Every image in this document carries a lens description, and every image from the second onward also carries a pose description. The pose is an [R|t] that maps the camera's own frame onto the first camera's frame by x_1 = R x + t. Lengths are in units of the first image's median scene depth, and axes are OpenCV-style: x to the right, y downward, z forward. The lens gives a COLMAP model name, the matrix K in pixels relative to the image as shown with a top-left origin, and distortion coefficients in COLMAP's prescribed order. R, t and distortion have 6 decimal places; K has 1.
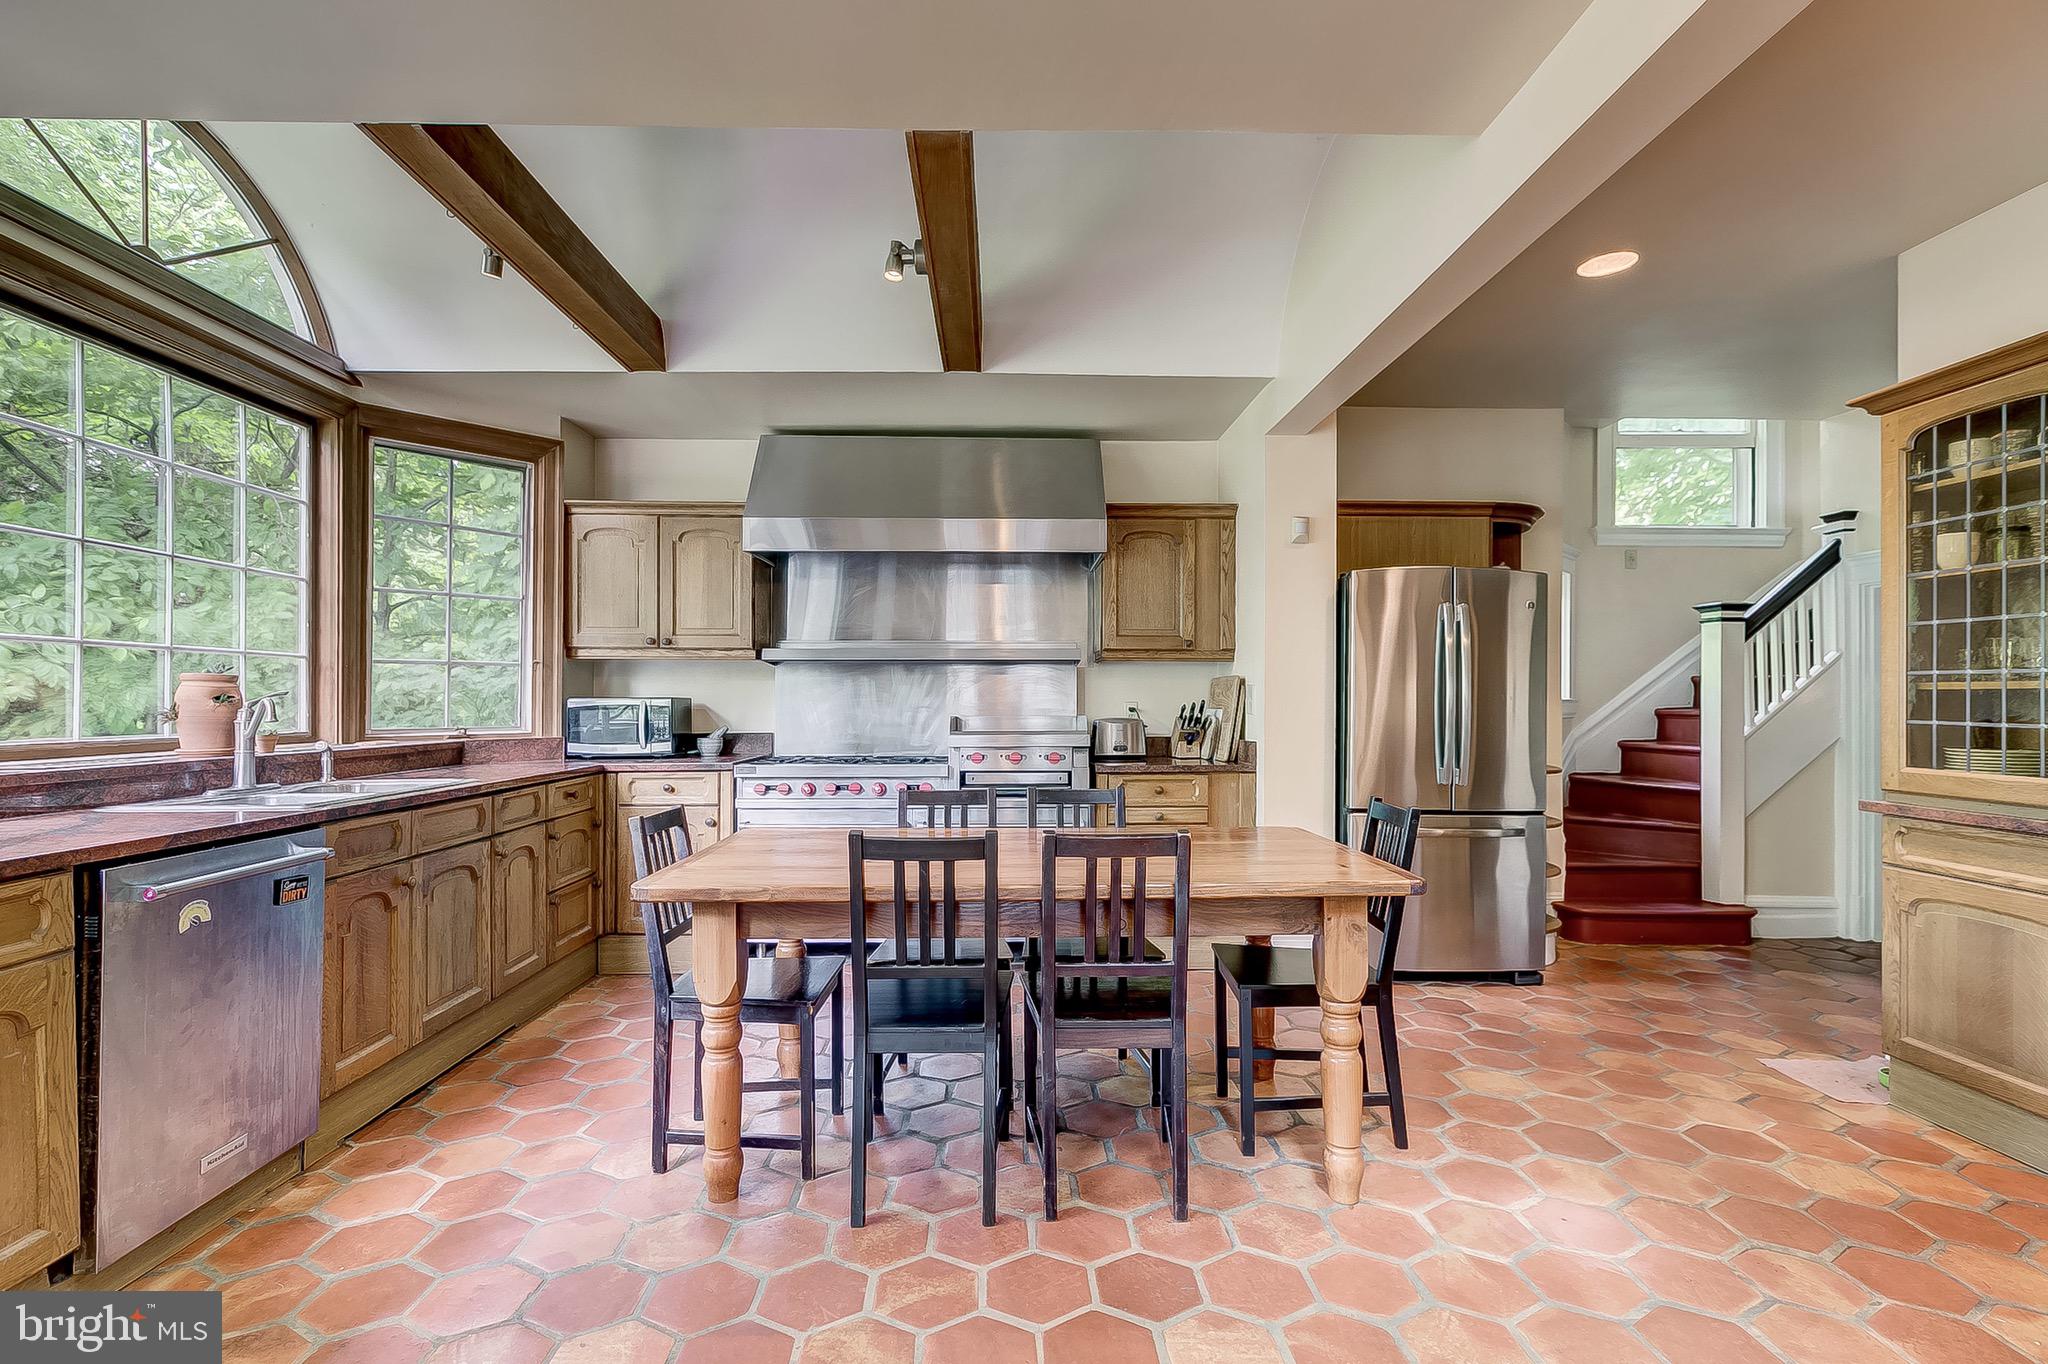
lens RADIAL K [[937.1, 0, 1013.3], [0, 937.1, 695.1], [0, 0, 1]] dist [0.001667, 0.000769]
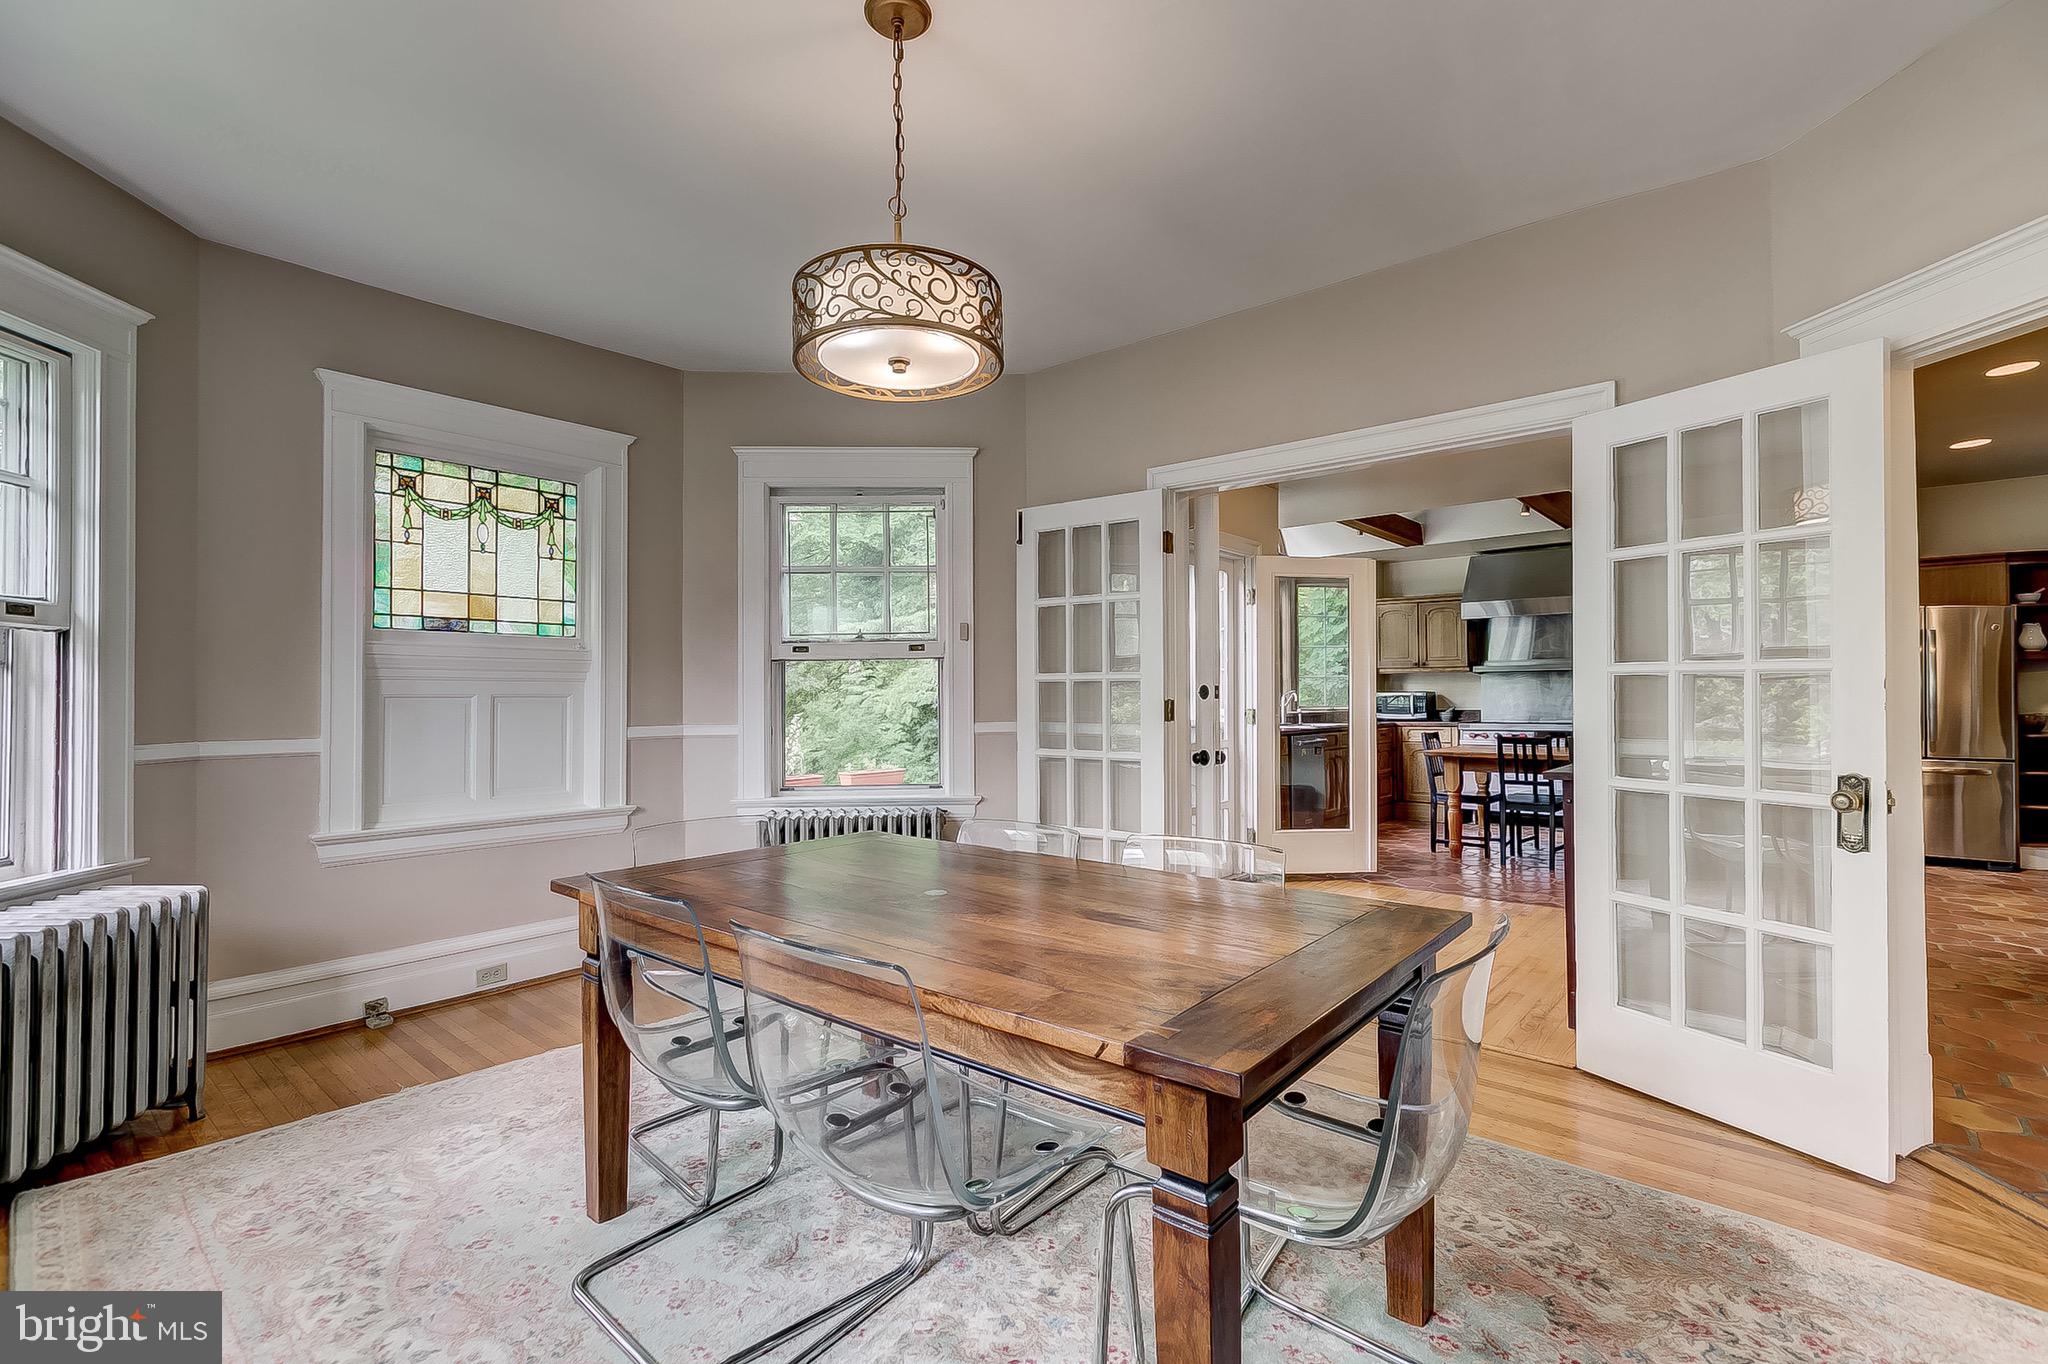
lens RADIAL K [[923.4, 0, 1024.0], [0, 923.4, 682.0], [0, 0, 1]] dist [0.001901, 0.000181]
pose [[0.742373, -0.017412, -0.669761, 0.360679], [0.011409, 0.999846, -0.013346, -0.001779], [0.669890, 0.002266, 0.742457, -1.169445]]
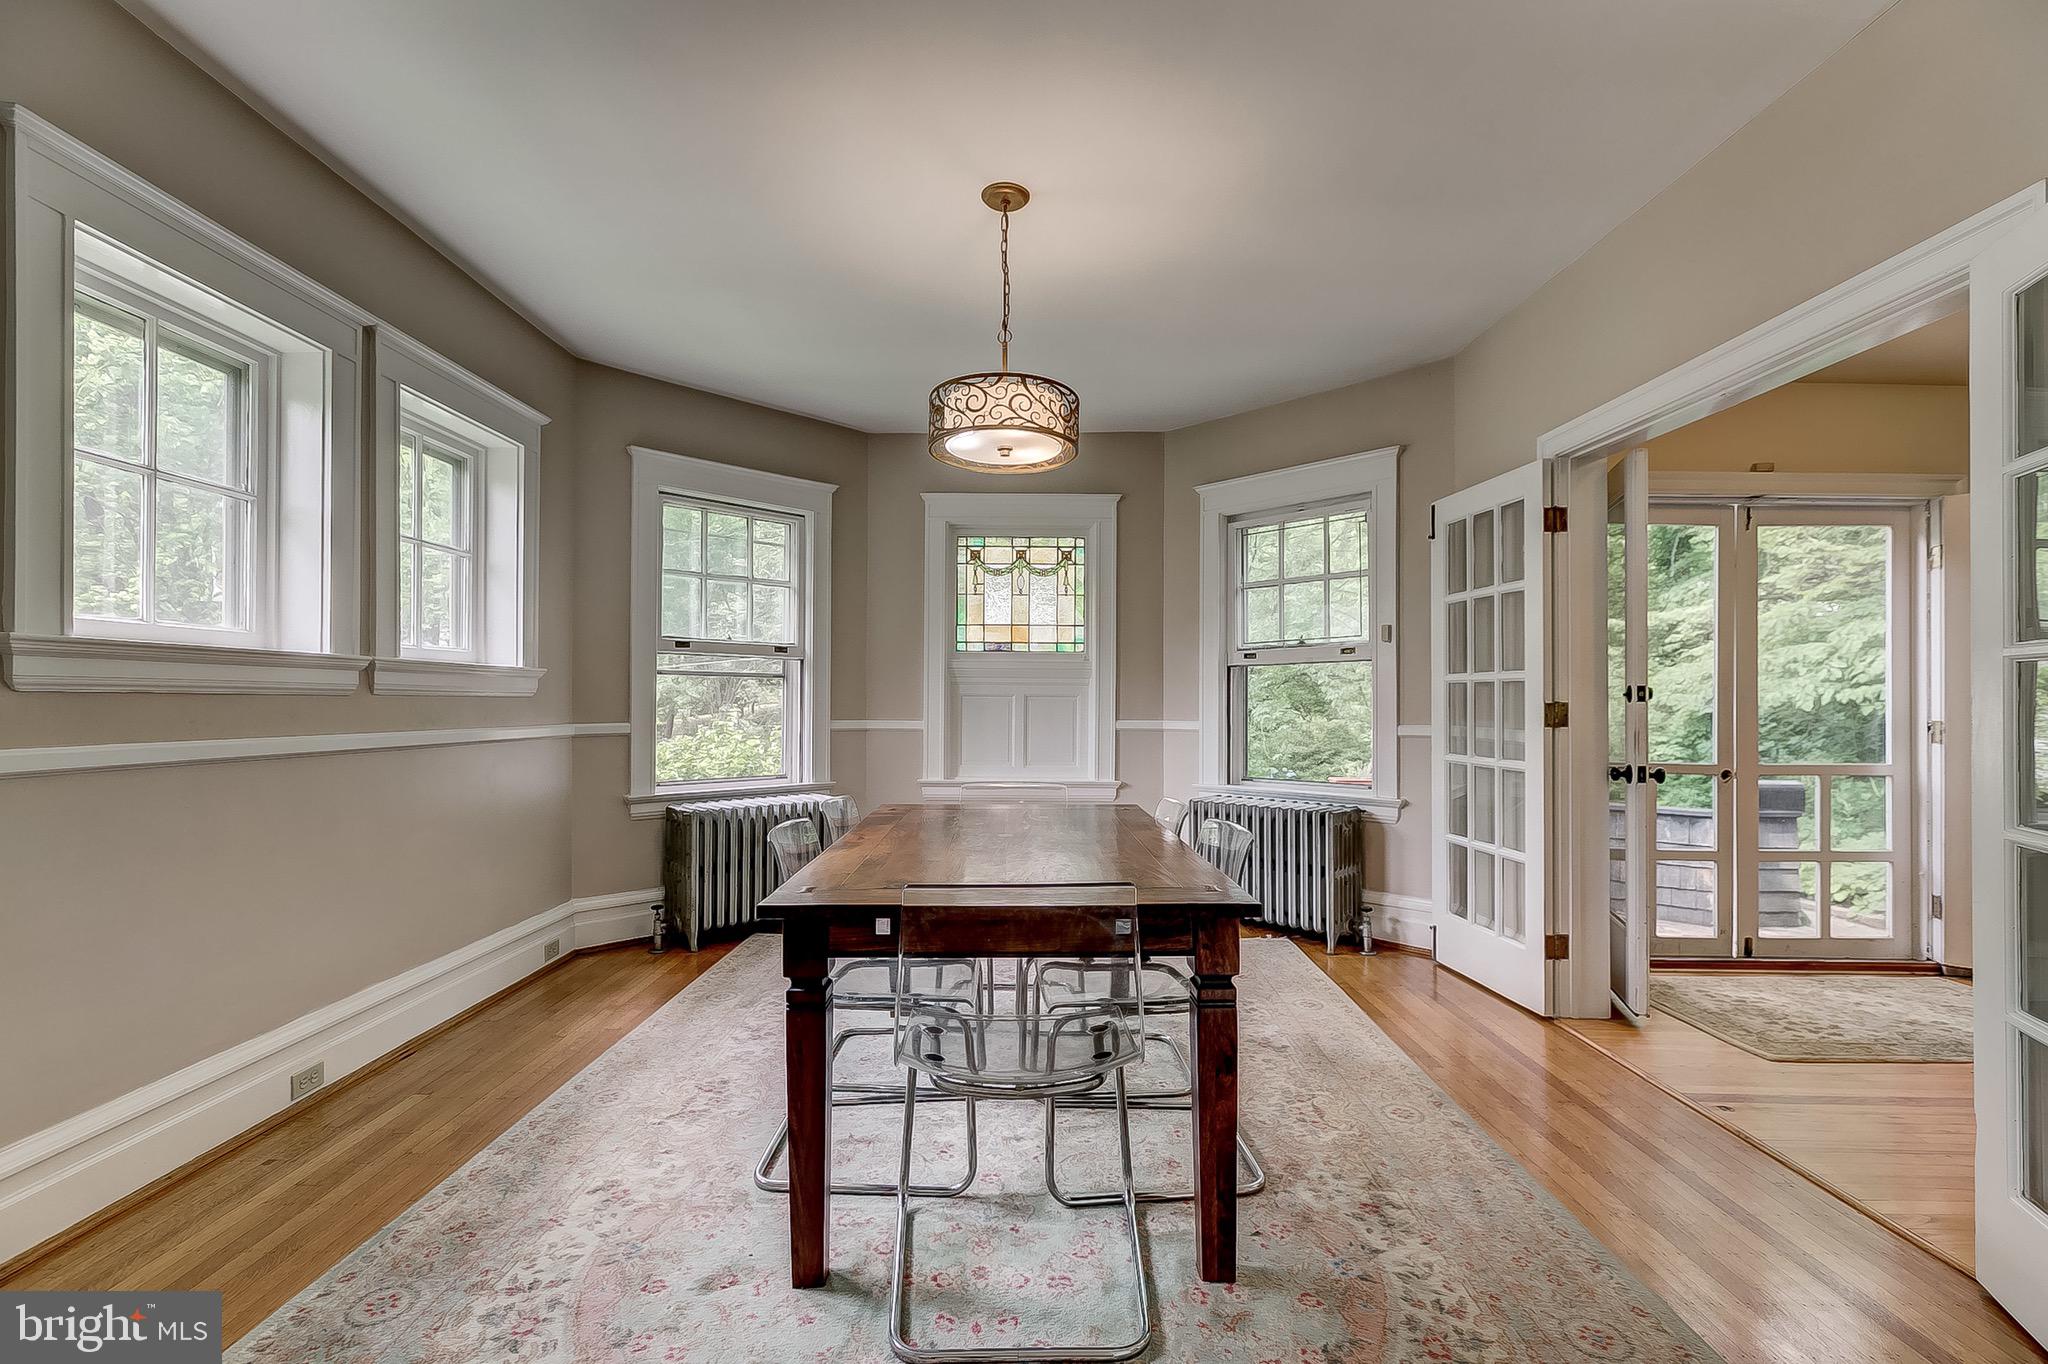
lens RADIAL K [[916.4, 0, 1020.8], [0, 916.4, 691.6], [0, 0, 1]] dist [-0.002901, -0.000294]
pose [[-0.023309, -0.015539, -0.999608, 0.649389], [-0.000152, 0.999879, -0.015540, 0.008299], [0.999728, -0.000210, -0.023308, -0.824420]]
